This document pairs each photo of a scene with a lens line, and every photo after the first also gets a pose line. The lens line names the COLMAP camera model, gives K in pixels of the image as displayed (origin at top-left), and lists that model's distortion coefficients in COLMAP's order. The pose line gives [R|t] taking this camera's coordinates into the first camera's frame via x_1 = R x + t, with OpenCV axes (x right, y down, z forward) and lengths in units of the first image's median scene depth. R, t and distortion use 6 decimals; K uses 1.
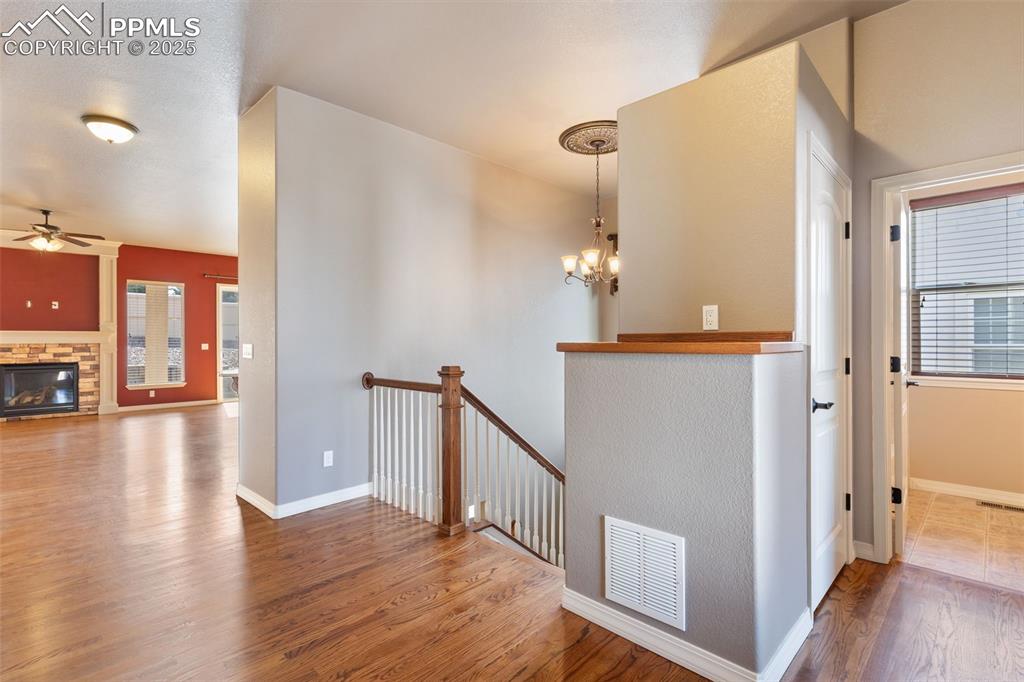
lens RADIAL K [[487.3, 0, 512.0], [0, 487.3, 339.2], [0, 0, 1]] dist [0.002942, -0.000037]
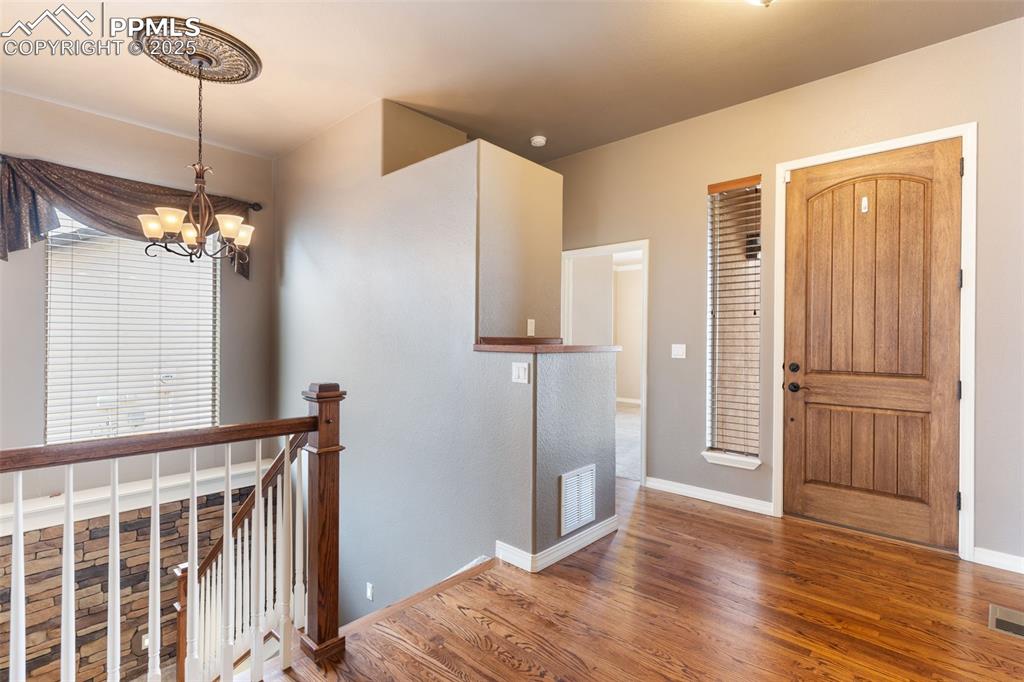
lens RADIAL K [[479.2, 0, 512.0], [0, 479.2, 341.0], [0, 0, 1]] dist [-0.001135, -0.000425]
pose [[-0.027674, 0.001815, 0.999615, -1.028740], [-0.013012, 0.999913, -0.002176, -0.000960], [-0.999532, -0.013067, -0.027648, 1.083732]]
